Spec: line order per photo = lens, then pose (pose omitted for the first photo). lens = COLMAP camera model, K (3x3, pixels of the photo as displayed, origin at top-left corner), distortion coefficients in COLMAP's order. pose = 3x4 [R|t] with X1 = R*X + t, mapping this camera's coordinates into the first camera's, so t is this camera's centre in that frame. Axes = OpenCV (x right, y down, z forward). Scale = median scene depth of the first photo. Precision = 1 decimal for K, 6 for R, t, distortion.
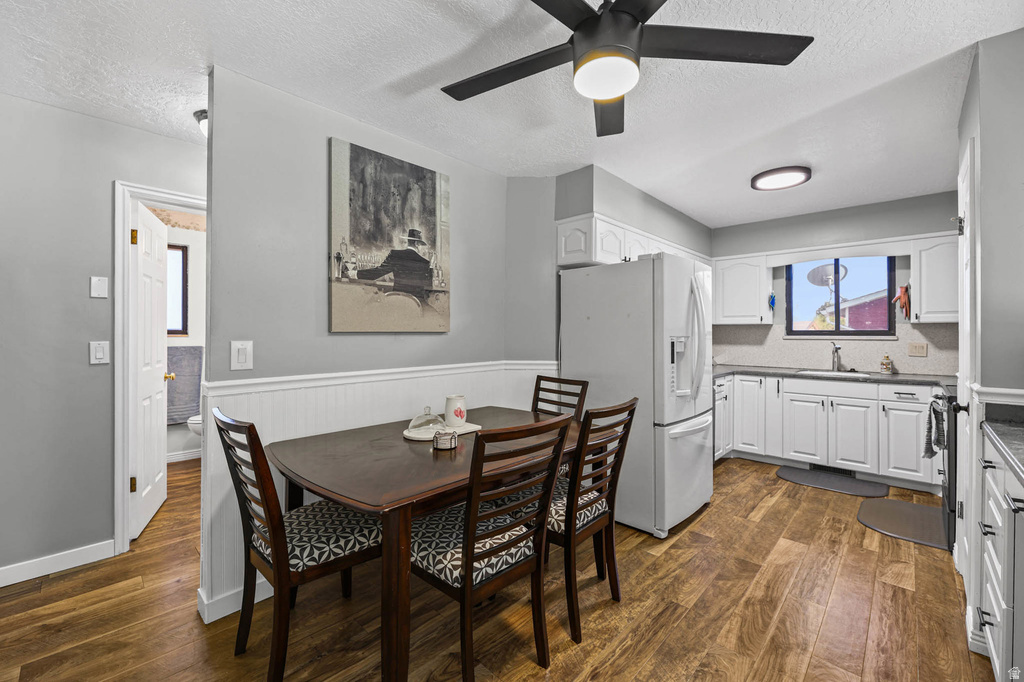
lens RADIAL K [[430.1, 0, 507.4], [0, 430.1, 331.5], [0, 0, 1]] dist [-0.001056, -0.000512]
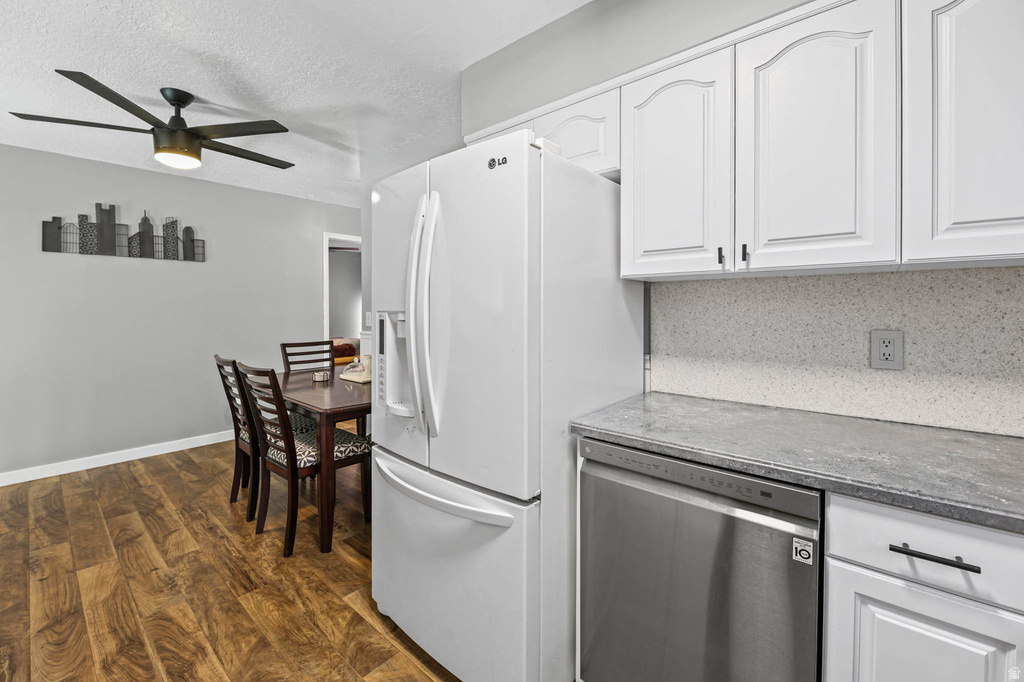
lens RADIAL K [[426.4, 0, 506.3], [0, 426.4, 310.4], [0, 0, 1]] dist [-0.000893, -0.002996]
pose [[0.029090, 0.004394, -0.999567, 0.772197], [0.007120, 0.999964, 0.004603, 0.005959], [0.999551, -0.007251, 0.029058, 0.881673]]
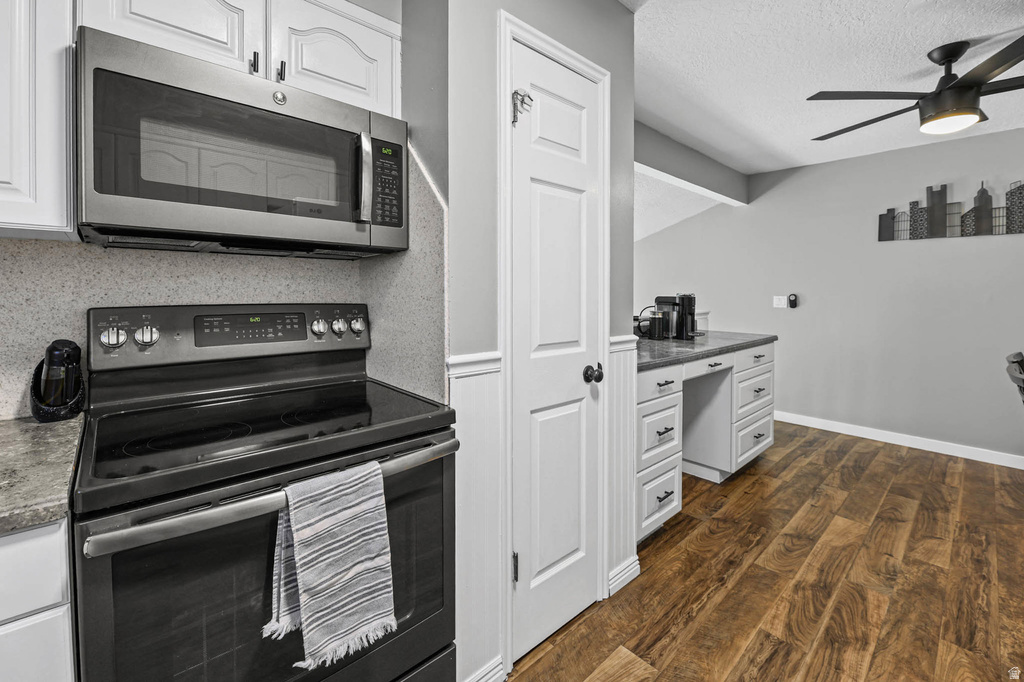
lens RADIAL K [[430.4, 0, 510.6], [0, 430.4, 296.3], [0, 0, 1]] dist [0.000613, -0.003208]
pose [[-0.997114, -0.013779, 0.074657, 0.649835], [-0.013064, 0.999864, 0.010050, 0.011767], [-0.074786, 0.009046, -0.997159, 1.028583]]
